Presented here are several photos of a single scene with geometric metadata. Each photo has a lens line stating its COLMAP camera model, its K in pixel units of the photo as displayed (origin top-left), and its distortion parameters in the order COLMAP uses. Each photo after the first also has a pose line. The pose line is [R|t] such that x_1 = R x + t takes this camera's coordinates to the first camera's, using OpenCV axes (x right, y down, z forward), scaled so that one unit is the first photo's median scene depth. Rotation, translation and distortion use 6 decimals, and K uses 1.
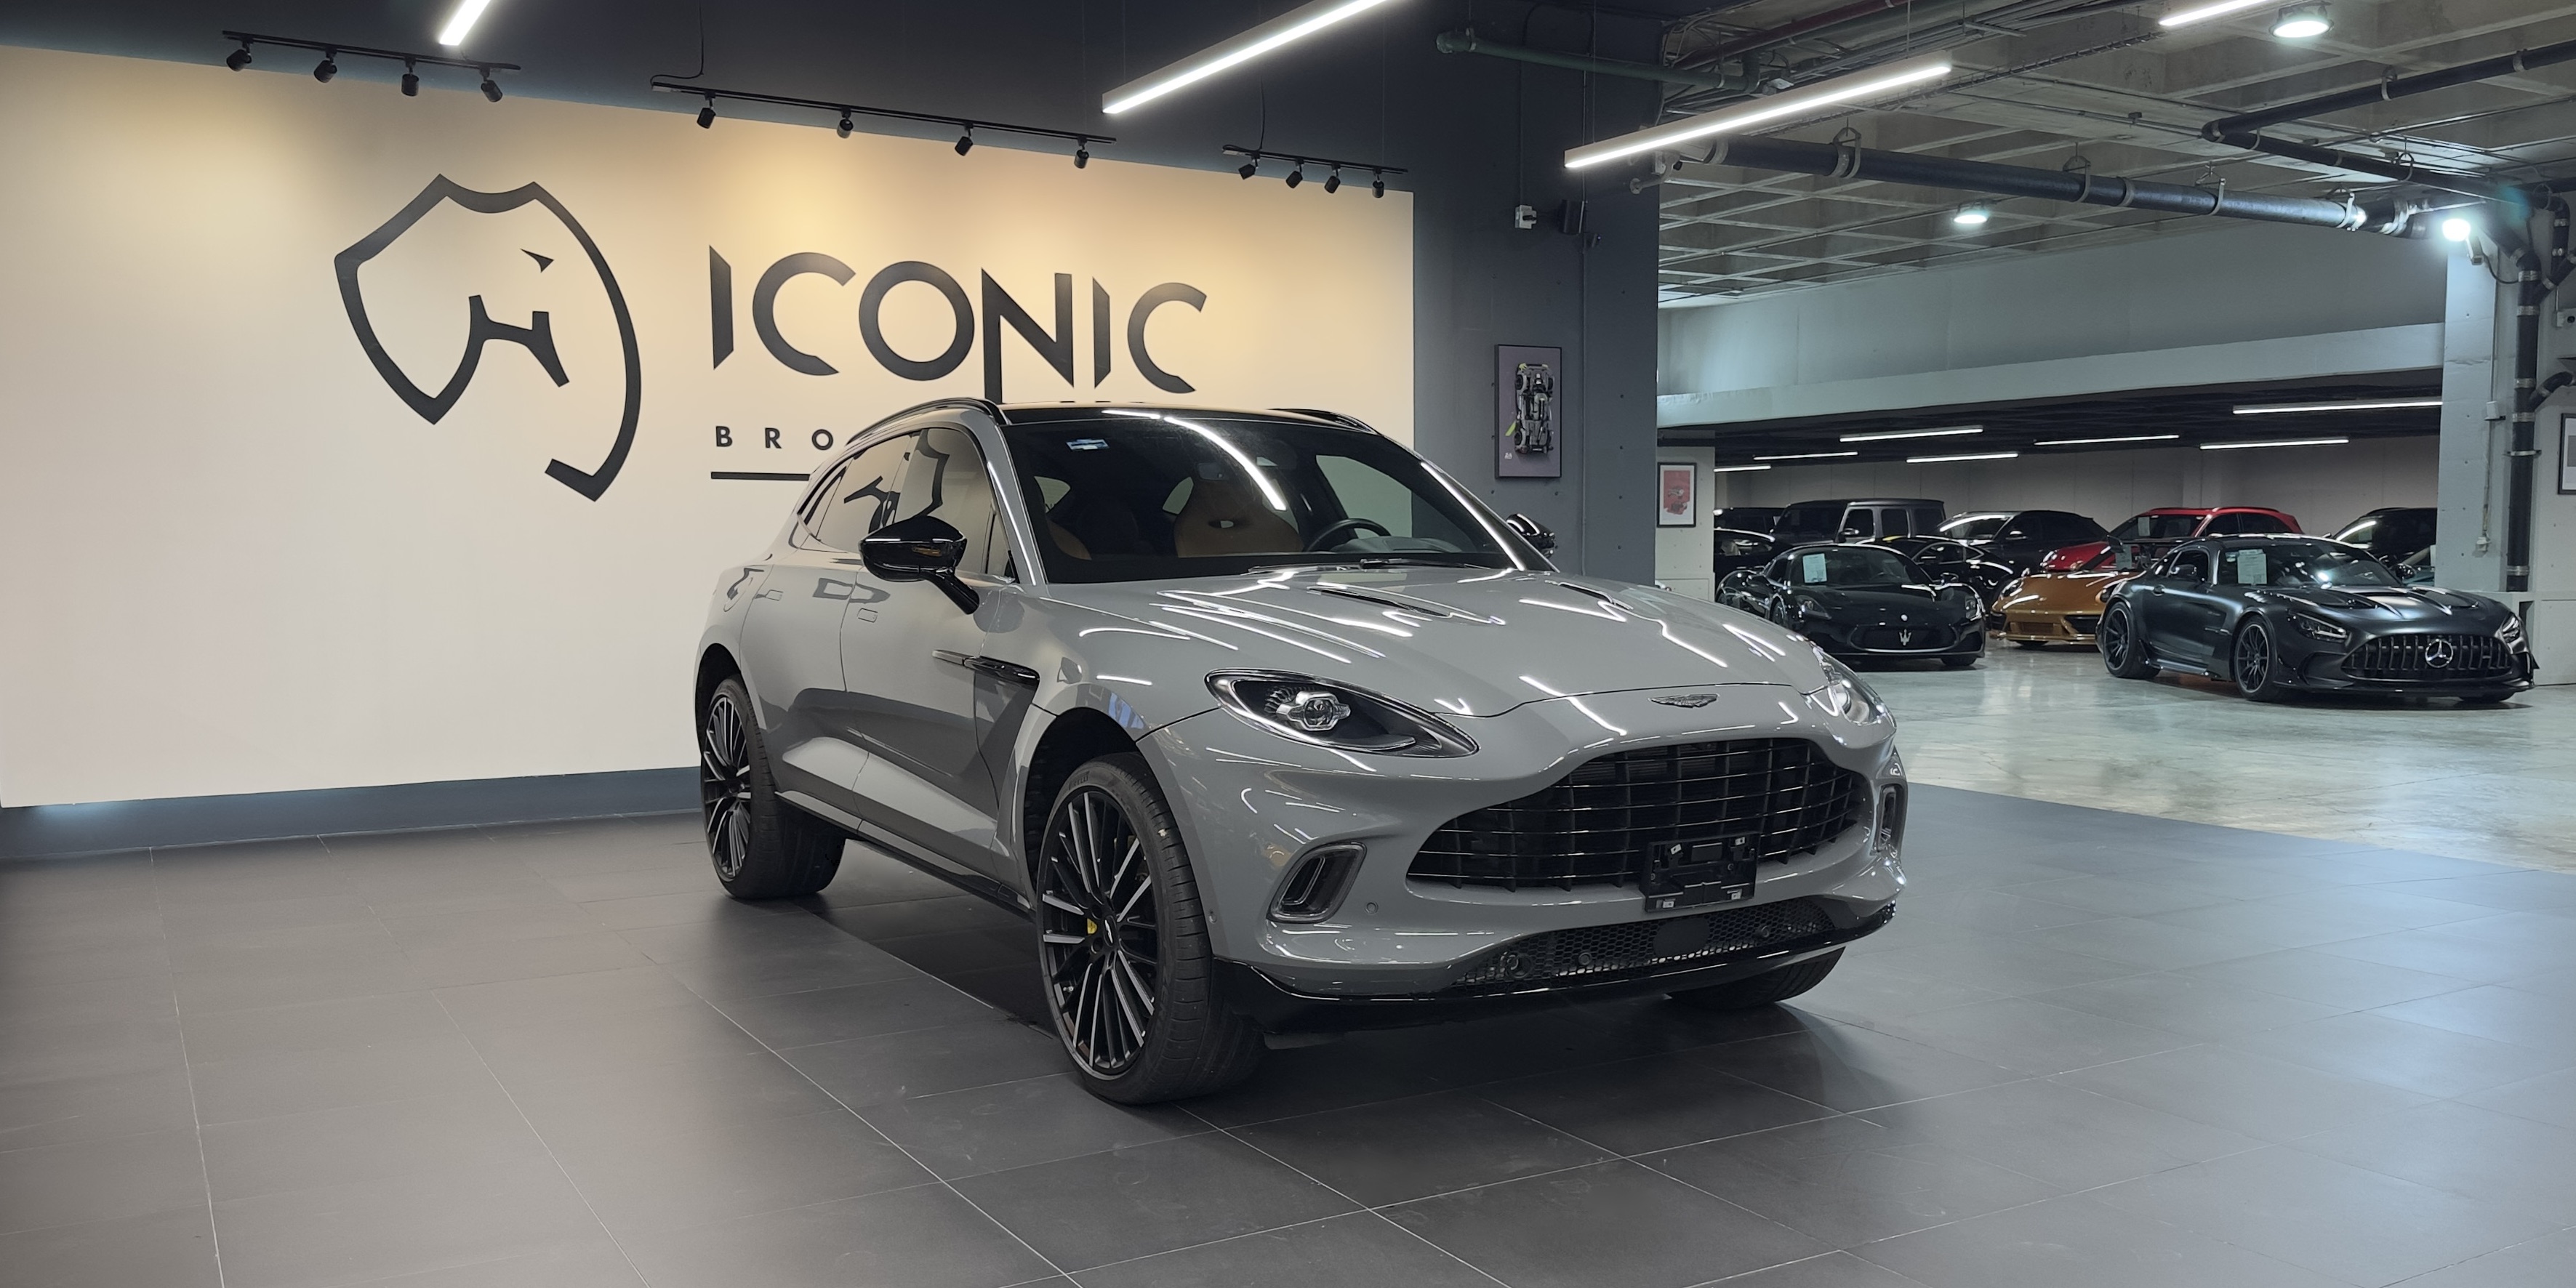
lens RADIAL K [[1986.9, 0, 1381.1], [0, 1986.9, 761.4], [0, 0, 1]] dist [0.040993, -0.105224]
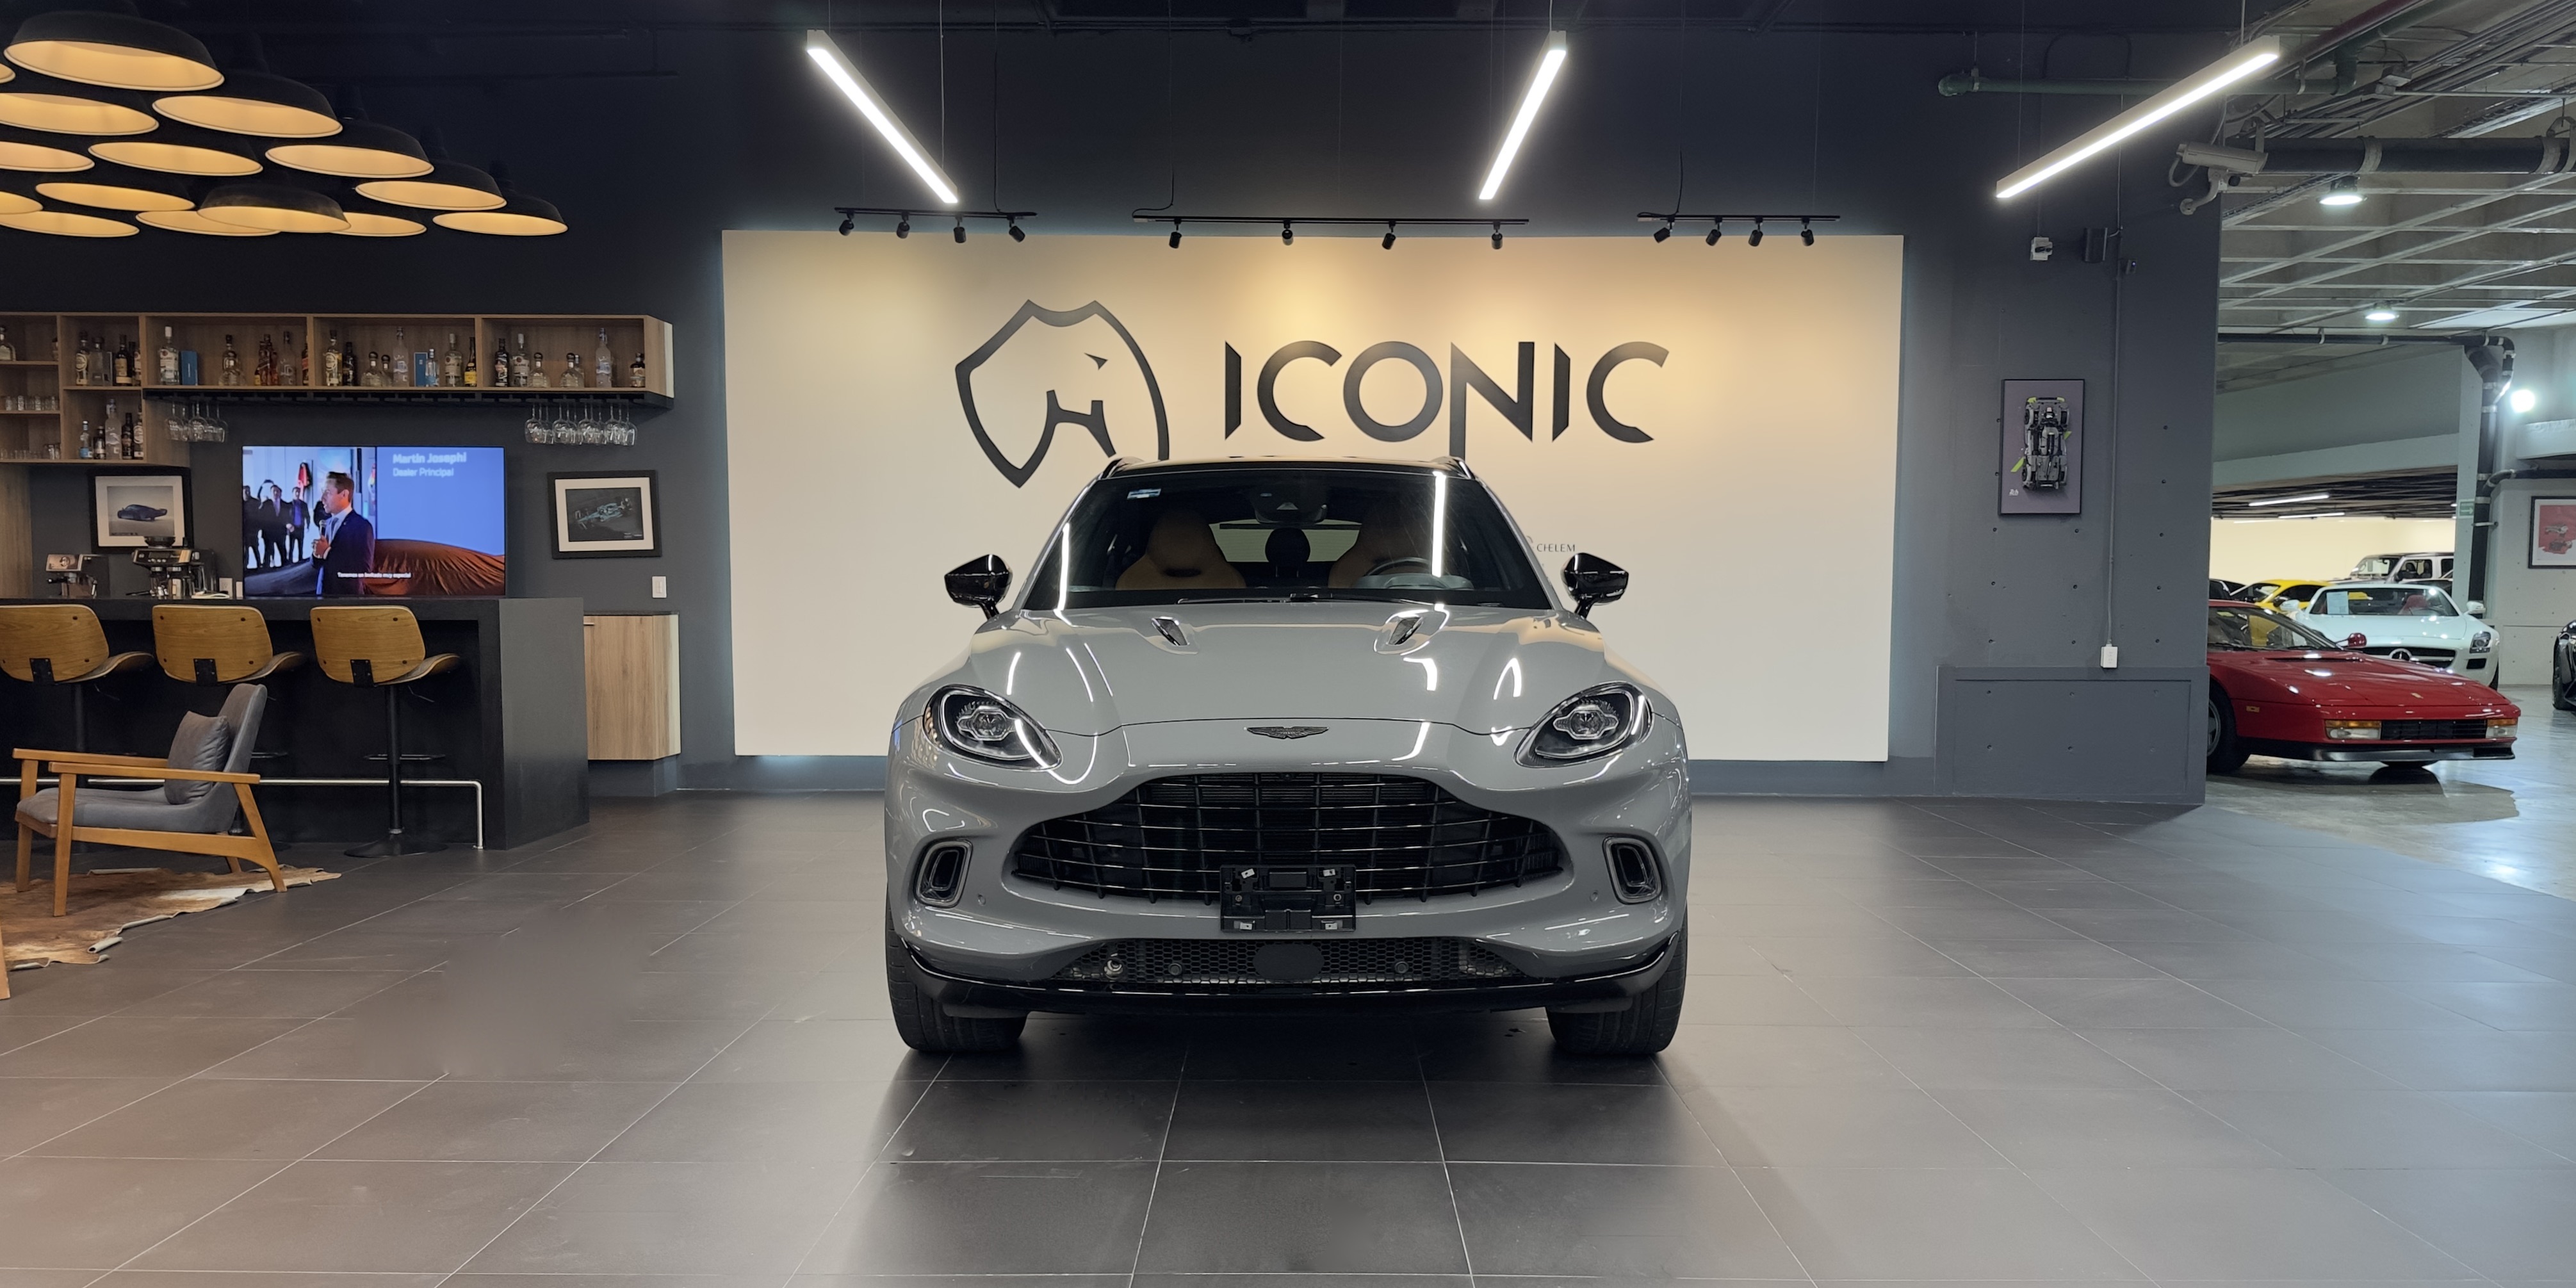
lens RADIAL K [[1744.0, 0, 1258.0], [0, 1744.0, 735.7], [0, 0, 1]] dist [0.010544, -0.039832]
pose [[0.847867, 0.049653, -0.527879, 0.262695], [-0.060977, 0.998131, -0.004054, -0.009843], [0.526691, 0.035625, 0.849310, 0.098239]]
